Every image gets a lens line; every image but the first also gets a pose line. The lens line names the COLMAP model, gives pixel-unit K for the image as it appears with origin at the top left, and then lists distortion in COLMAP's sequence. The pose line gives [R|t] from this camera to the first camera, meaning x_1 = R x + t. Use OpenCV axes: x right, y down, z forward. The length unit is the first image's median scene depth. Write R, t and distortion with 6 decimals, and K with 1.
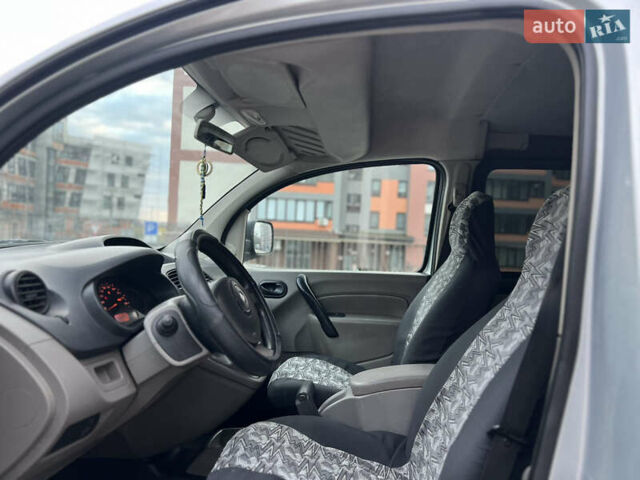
lens RADIAL K [[487.1, 0, 322.0], [0, 487.1, 246.7], [0, 0, 1]] dist [0.065393, -0.073867]
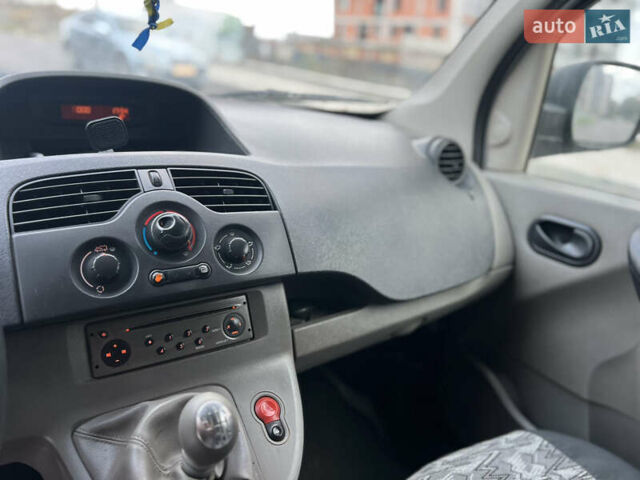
lens RADIAL K [[487.1, 0, 322.0], [0, 487.1, 246.7], [0, 0, 1]] dist [0.065393, -0.073867]
pose [[0.632500, 0.294054, -0.716573, 0.114253], [-0.072639, 0.943576, 0.323090, -0.043818], [0.771147, -0.152303, 0.618171, 1.029351]]
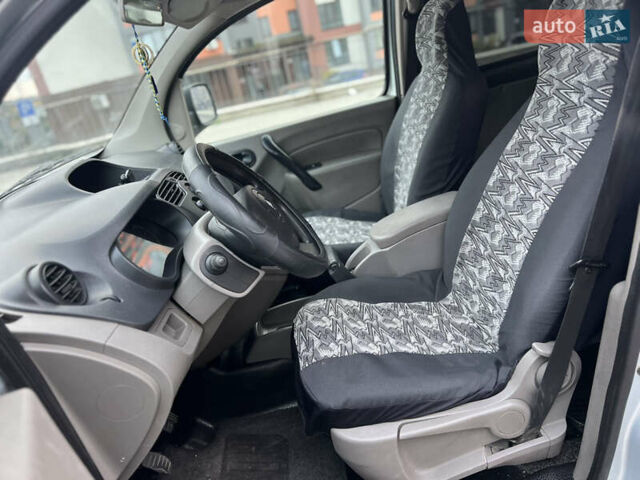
lens RADIAL K [[487.1, 0, 322.0], [0, 487.1, 246.7], [0, 0, 1]] dist [0.065393, -0.073867]
pose [[0.943596, -0.315751, 0.099643, -0.170712], [0.257950, 0.889720, 0.376643, -0.131516], [-0.207580, -0.329696, 0.920984, 0.099877]]
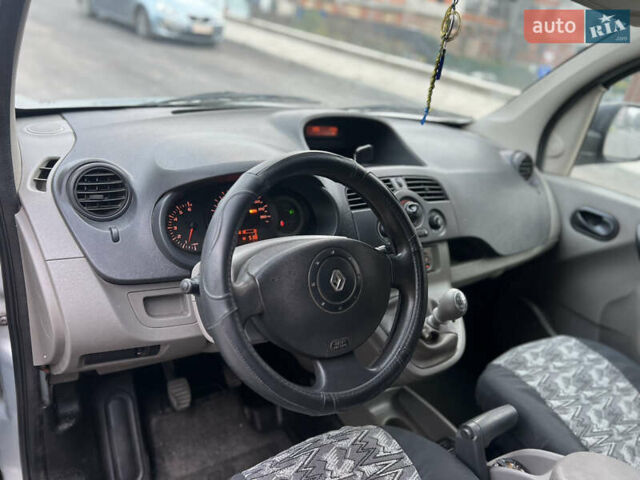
lens RADIAL K [[487.1, 0, 322.0], [0, 487.1, 246.7], [0, 0, 1]] dist [0.065393, -0.073867]
pose [[0.634748, 0.382120, -0.671624, 0.201159], [-0.132984, 0.910222, 0.392187, -0.156714], [0.761190, -0.159625, 0.628578, 0.558272]]
